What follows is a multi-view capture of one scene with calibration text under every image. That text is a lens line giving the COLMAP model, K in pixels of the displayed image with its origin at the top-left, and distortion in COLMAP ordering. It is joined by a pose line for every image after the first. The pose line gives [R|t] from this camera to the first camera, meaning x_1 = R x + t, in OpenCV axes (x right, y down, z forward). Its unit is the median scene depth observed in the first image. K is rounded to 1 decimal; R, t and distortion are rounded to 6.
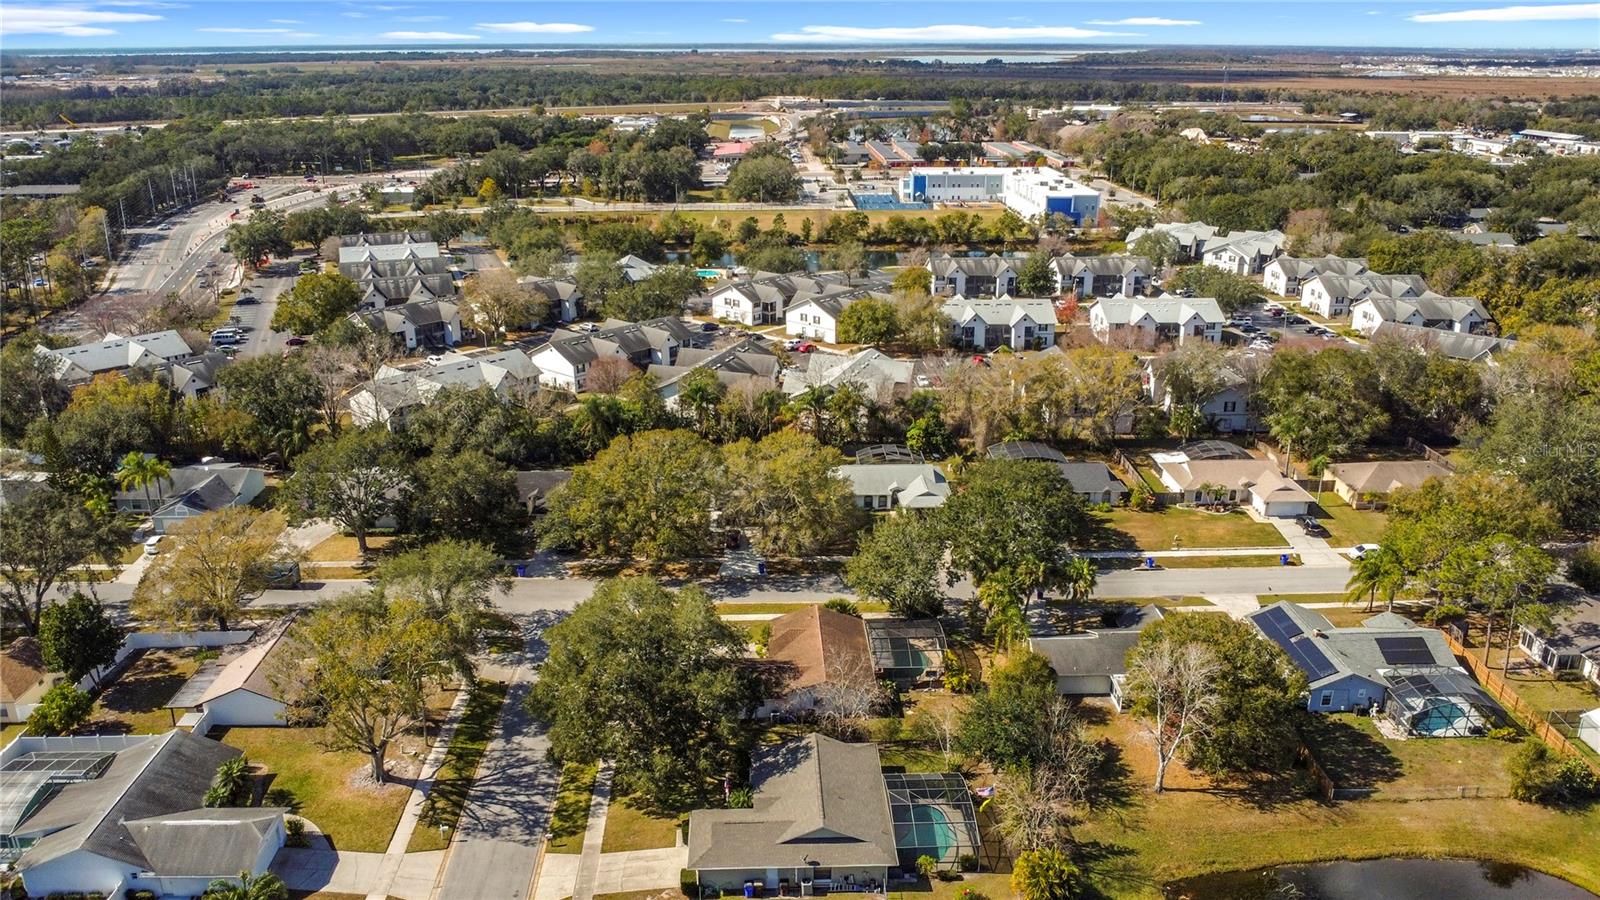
lens RADIAL K [[1180.2, 0, 800.0], [0, 1180.2, 450.0], [0, 0, 1]] dist [-0.043993, -0.000505]
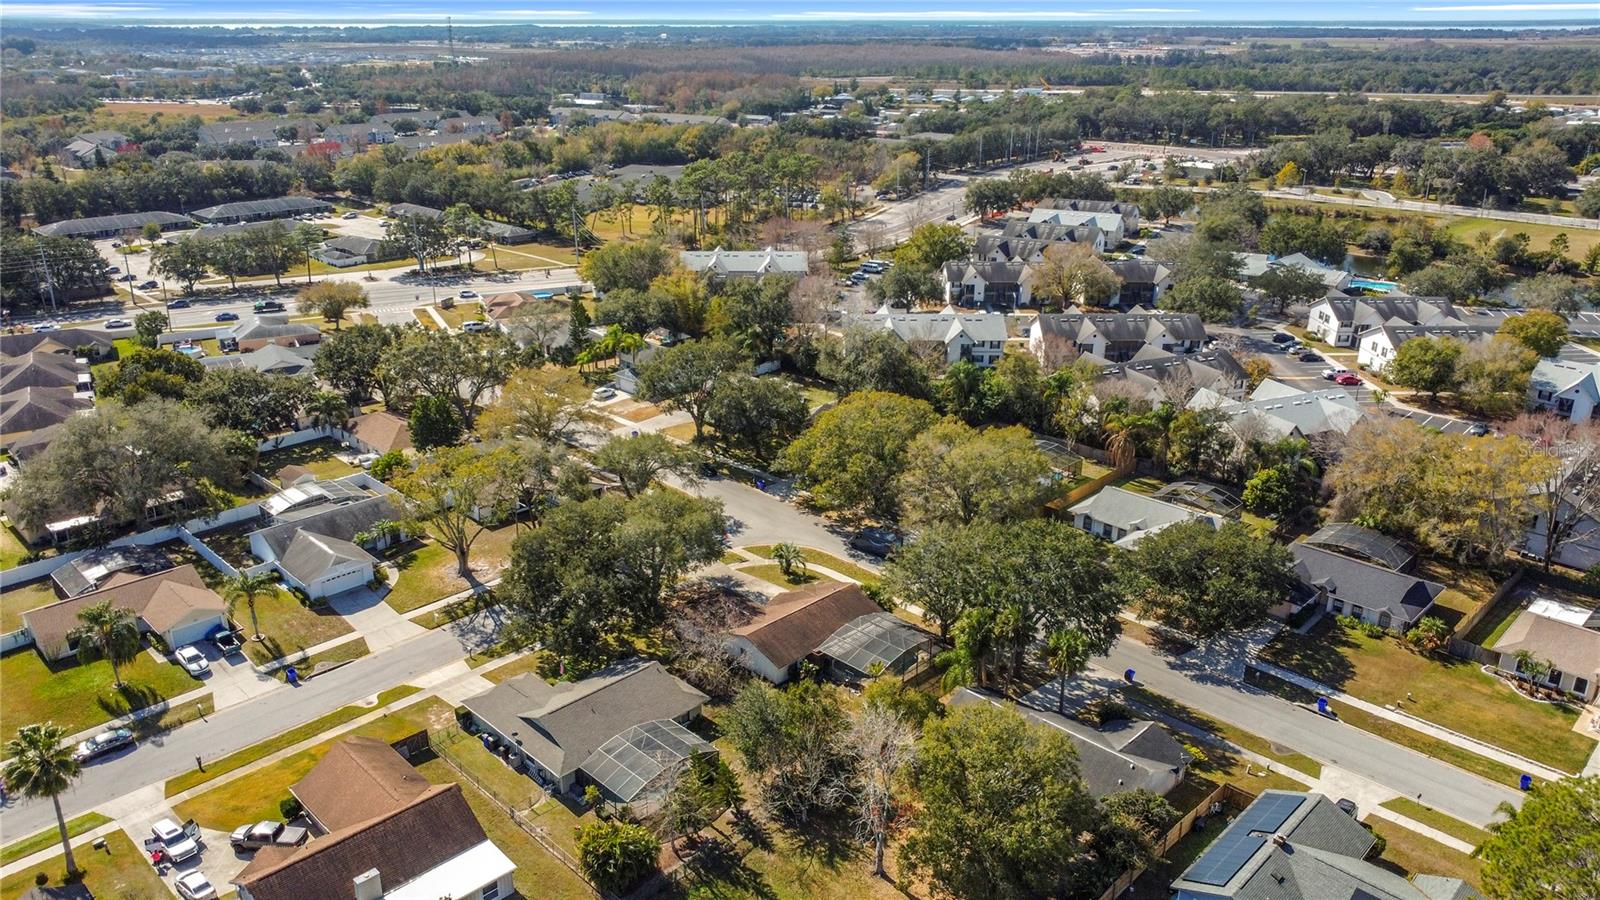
lens RADIAL K [[1171.4, 0, 800.0], [0, 1171.4, 406.2], [0, 0, 1]] dist [0.005579, 0.006044]
pose [[0.684871, 0.228498, -0.691910, 0.324164], [-0.240197, 0.967281, 0.081684, -0.042114], [0.687937, 0.110252, 0.717348, 0.122214]]
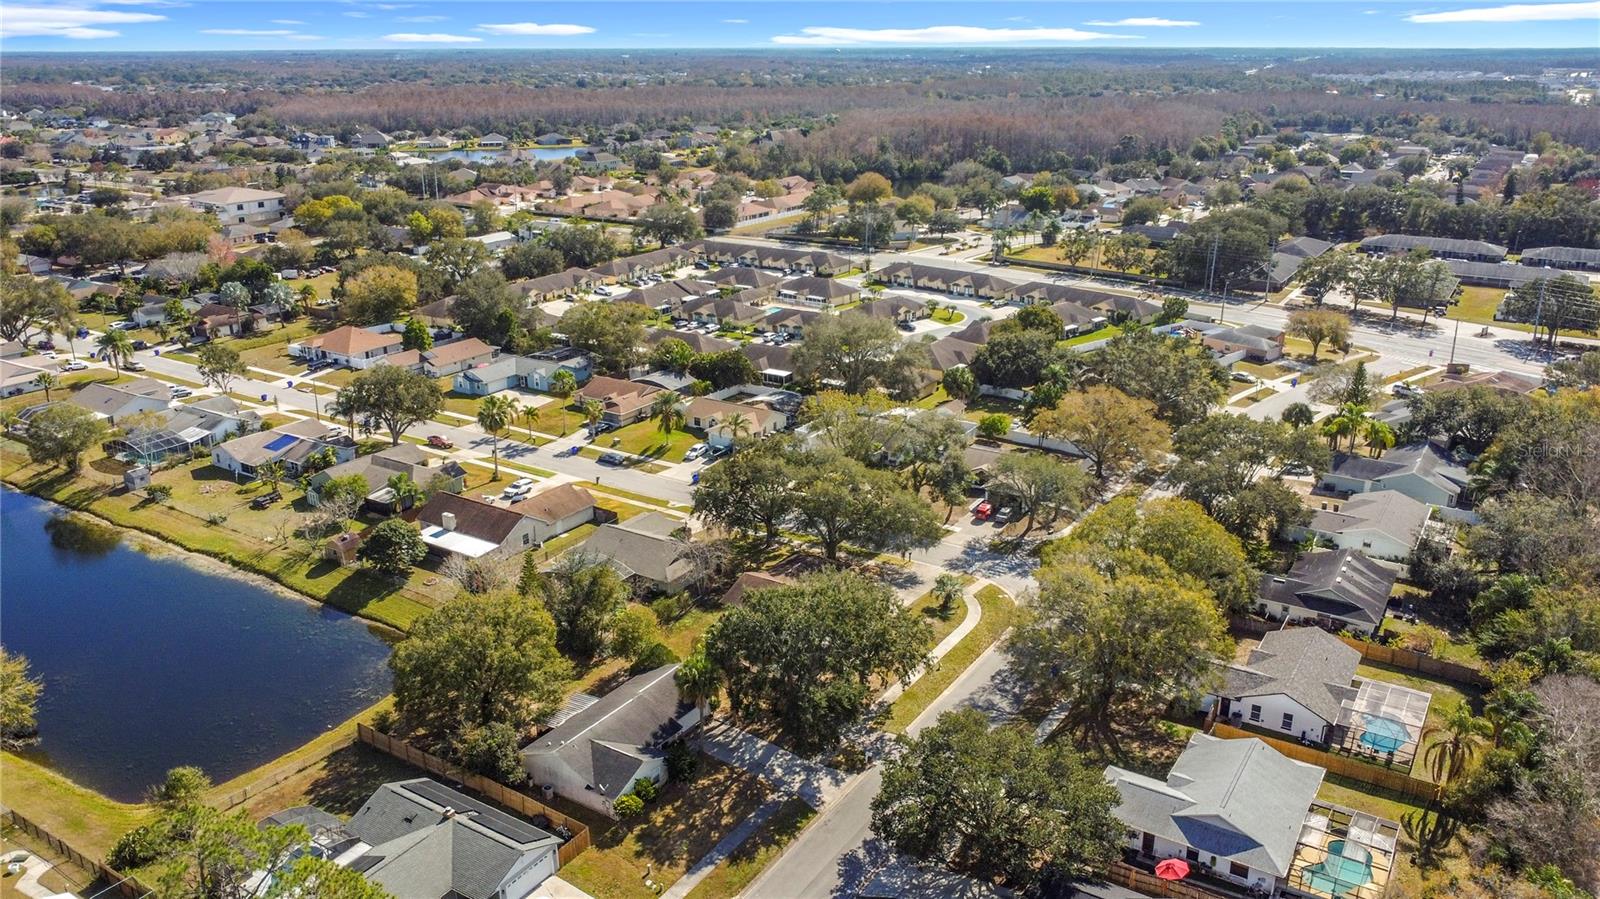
lens RADIAL K [[1211.0, 0, 800.0], [0, 1211.0, 449.5], [0, 0, 1]] dist [0.002156, -0.001033]
pose [[-0.572778, 0.261085, -0.777020, 0.415667], [-0.271650, 0.833895, 0.480442, -0.234415], [0.773390, 0.486264, -0.406713, 0.663544]]
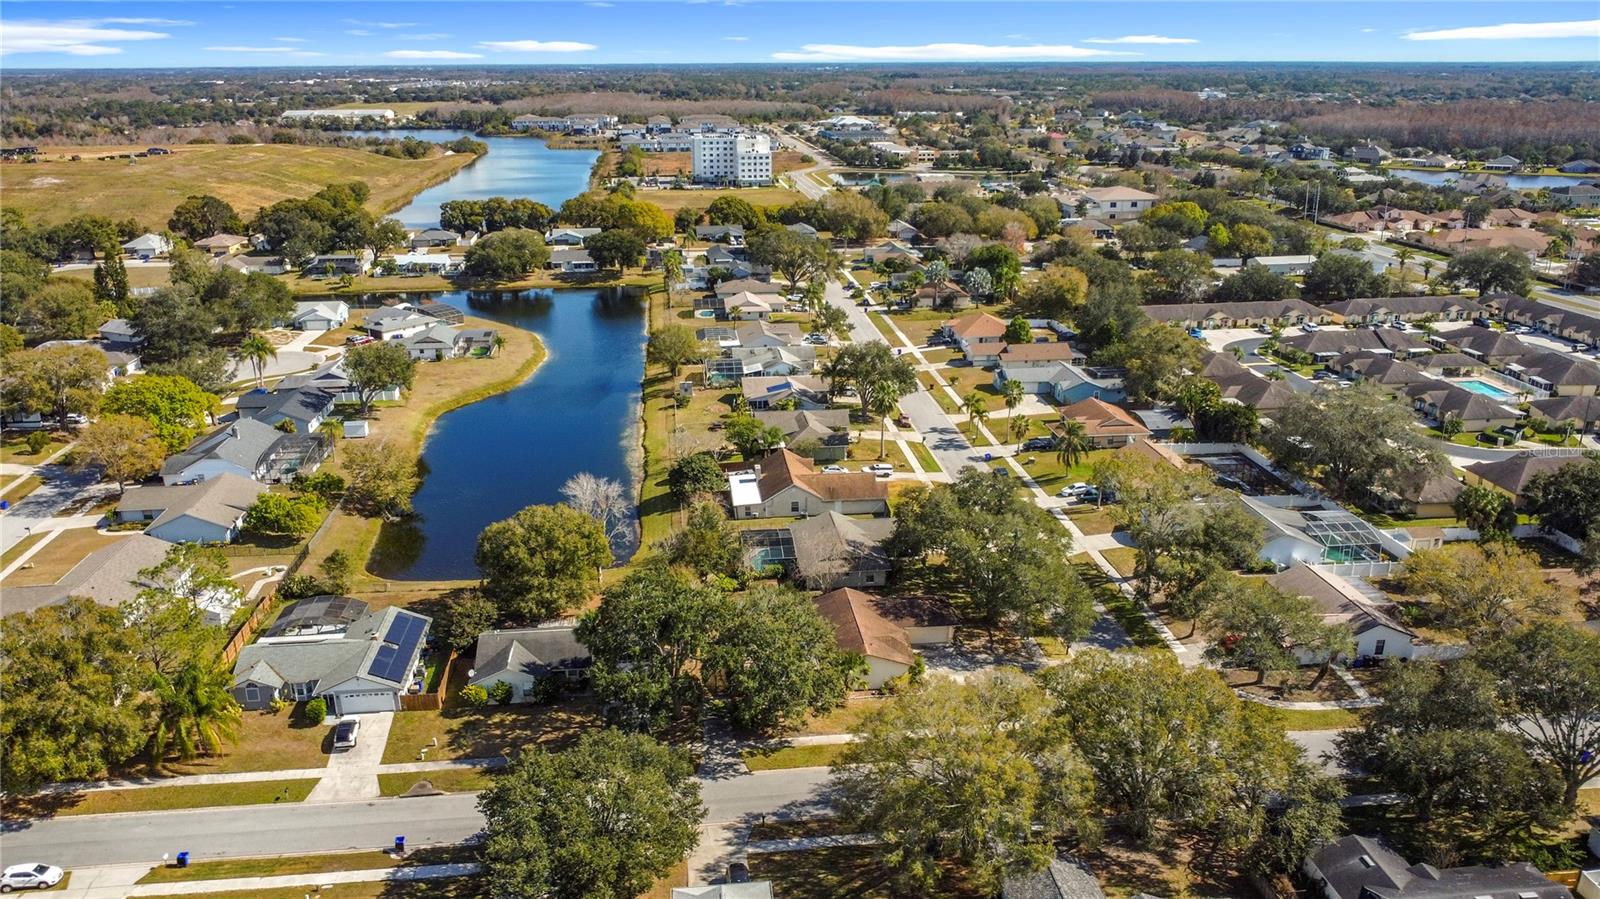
lens RADIAL K [[1211.0, 0, 800.0], [0, 1211.0, 449.5], [0, 0, 1]] dist [0.002156, -0.001033]
pose [[-0.997413, 0.022729, -0.068203, 0.068773], [-0.023443, 0.794015, 0.607445, -0.295295], [0.067960, 0.607472, -0.791428, 0.840201]]
